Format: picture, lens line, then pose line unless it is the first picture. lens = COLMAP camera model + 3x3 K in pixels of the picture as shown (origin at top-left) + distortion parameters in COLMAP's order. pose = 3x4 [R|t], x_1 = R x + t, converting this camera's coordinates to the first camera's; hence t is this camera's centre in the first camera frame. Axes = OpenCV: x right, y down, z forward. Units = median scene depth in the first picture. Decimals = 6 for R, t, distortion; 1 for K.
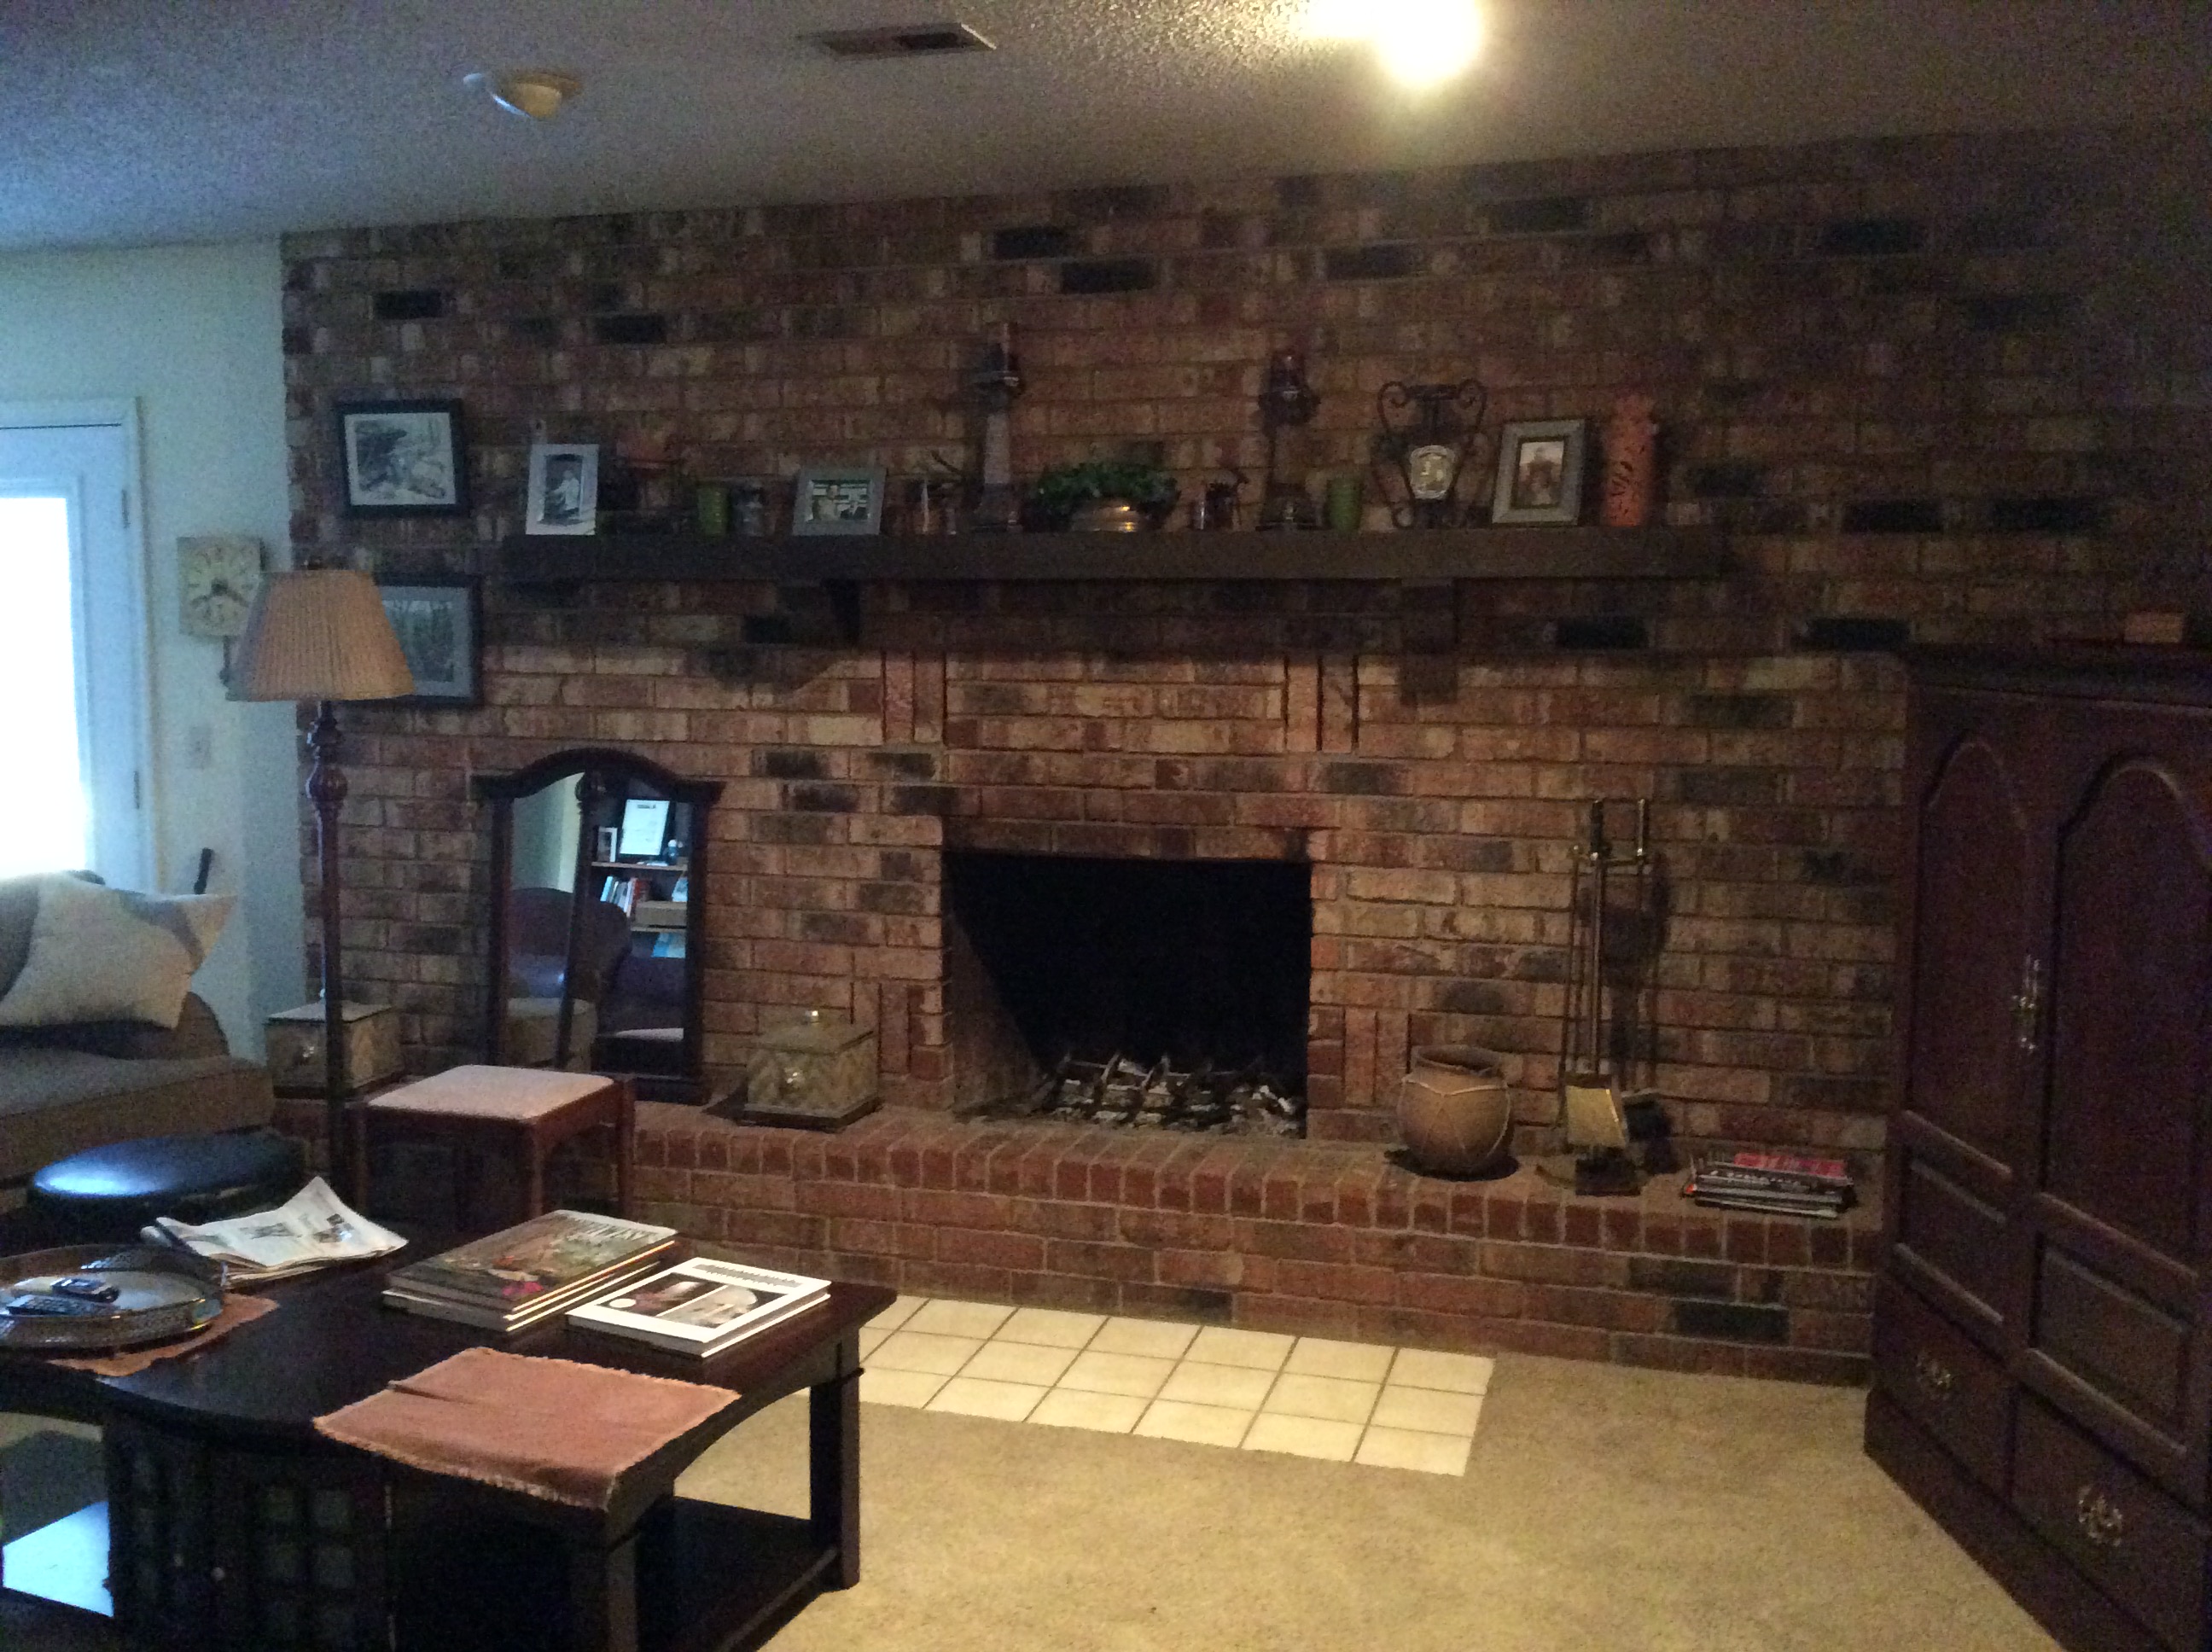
lens RADIAL K [[2029.5, 0, 1142.8], [0, 2029.5, 794.6], [0, 0, 1]] dist [0.149742, -0.301364]
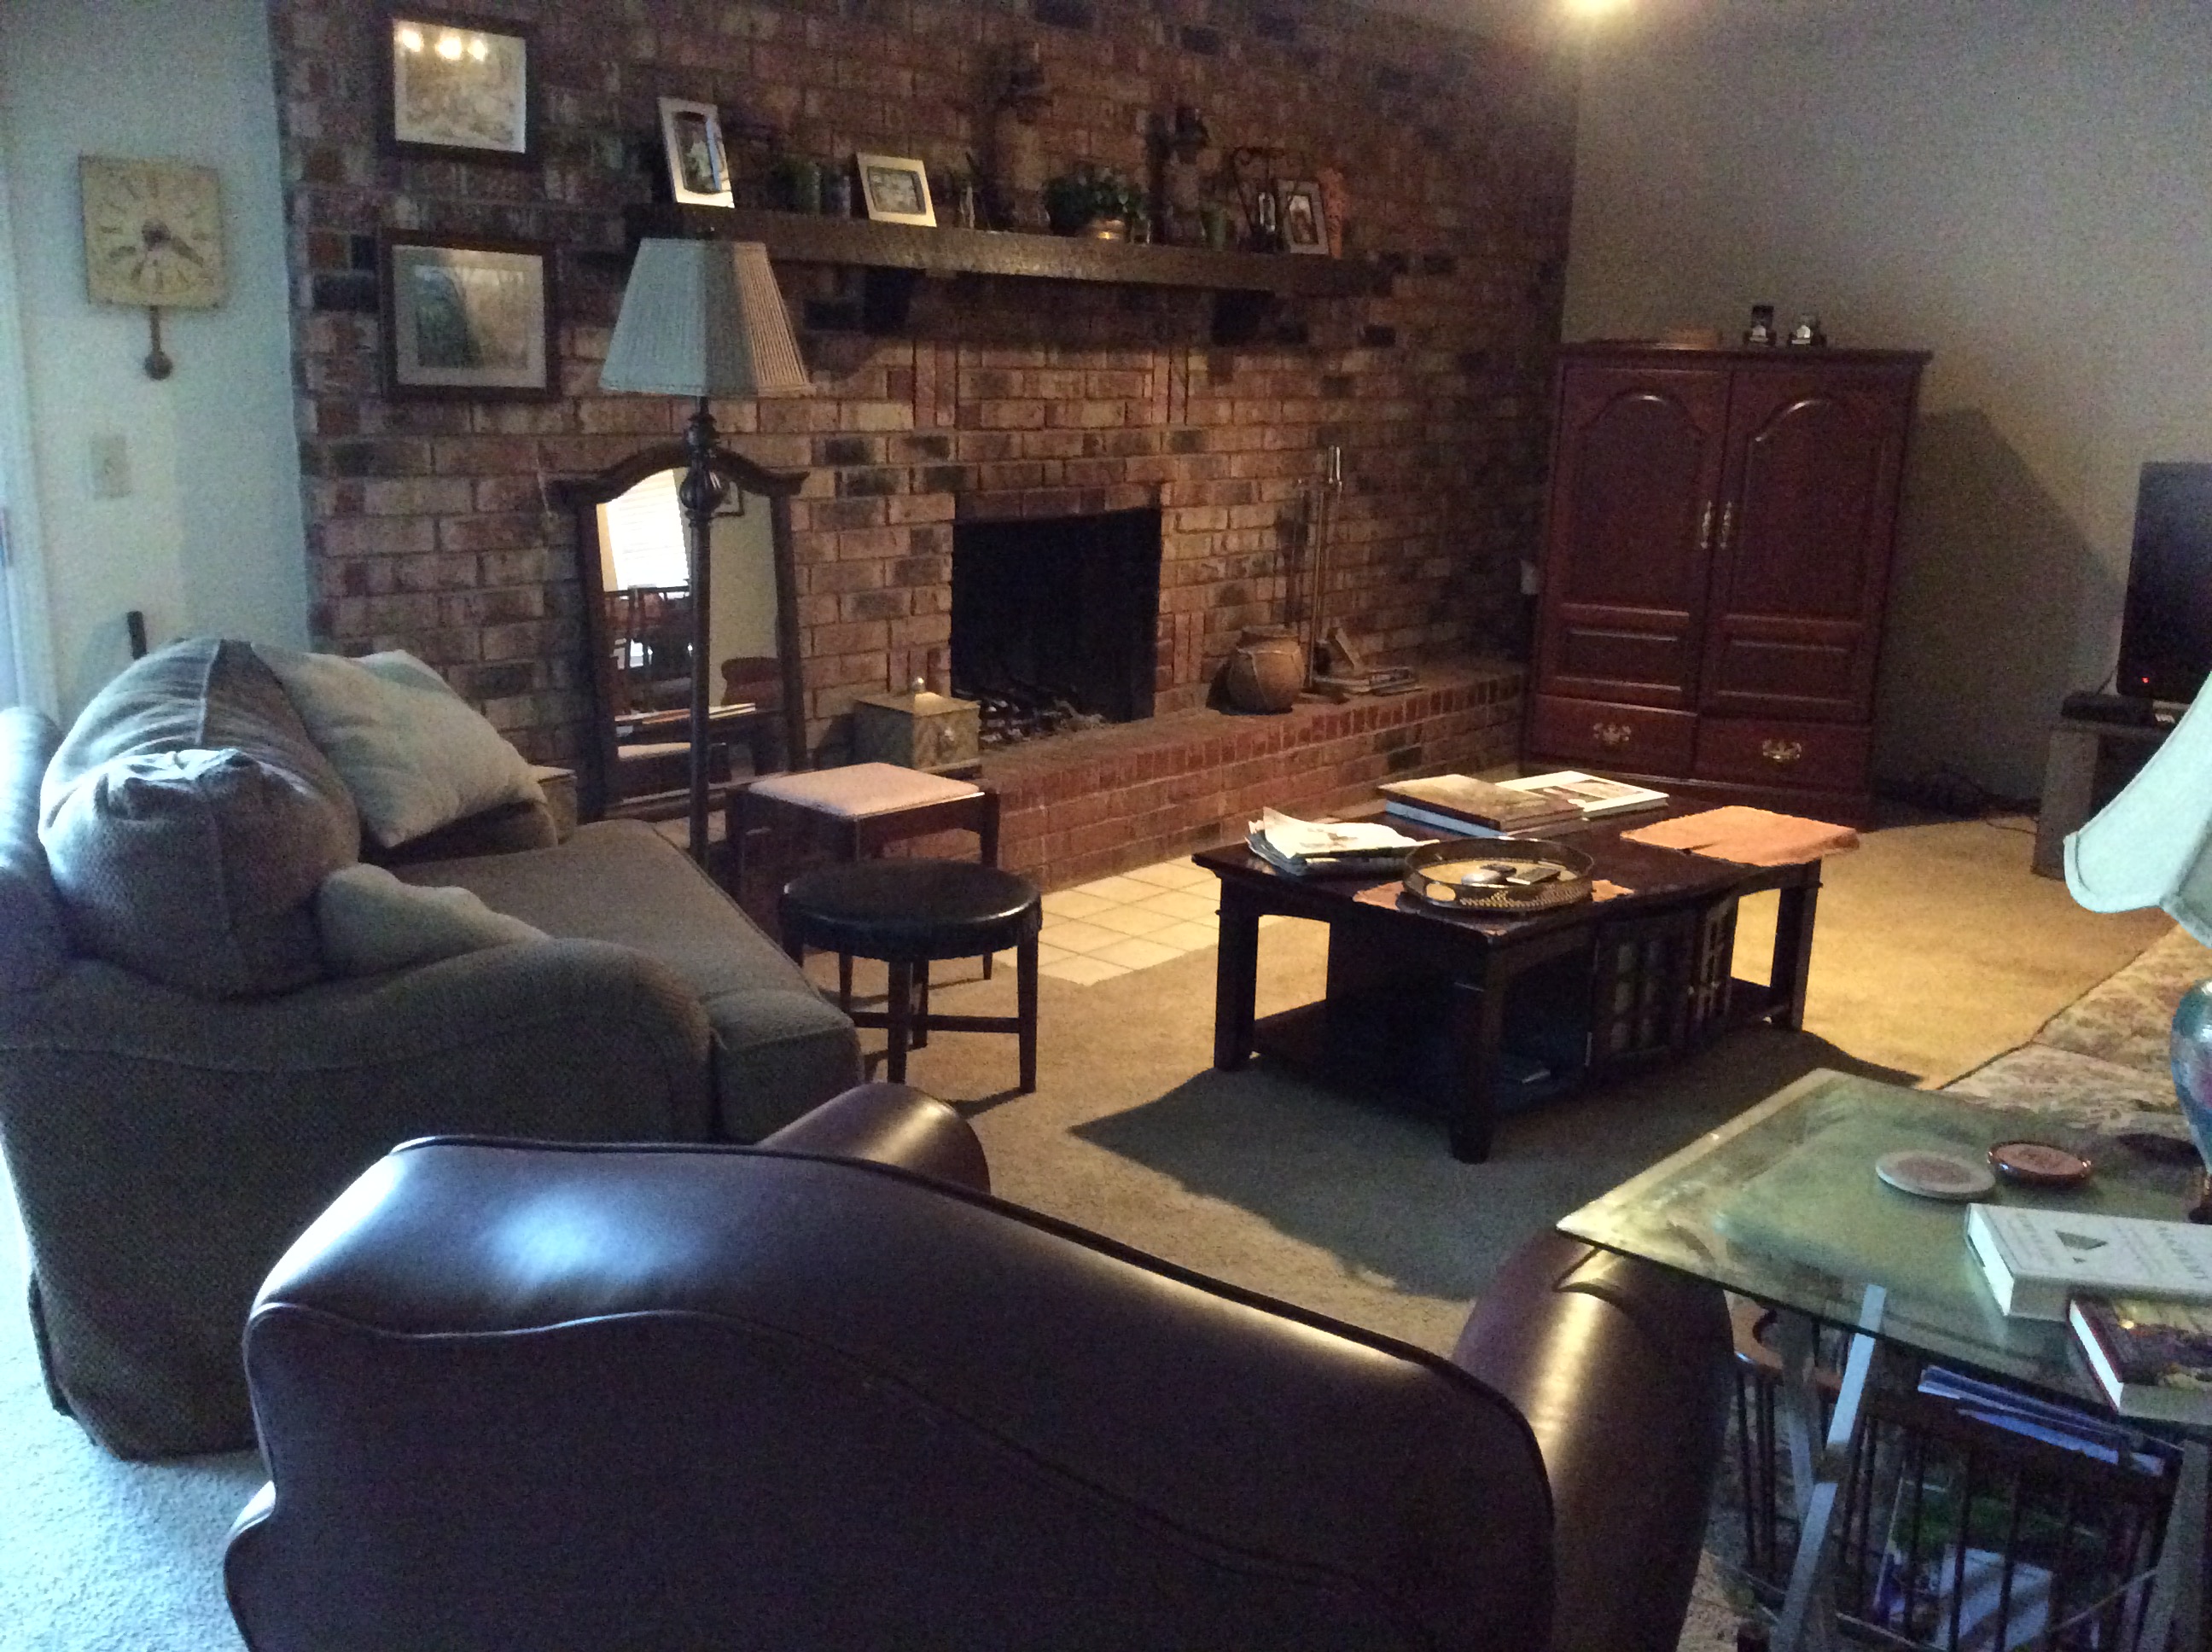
lens RADIAL K [[2029.5, 0, 1142.8], [0, 2029.5, 794.6], [0, 0, 1]] dist [0.149742, -0.301364]
pose [[0.400843, -0.195691, 0.895003, -1.086964], [0.039982, 0.979727, 0.196309, -0.042270], [-0.915274, -0.042905, 0.400540, 0.445456]]
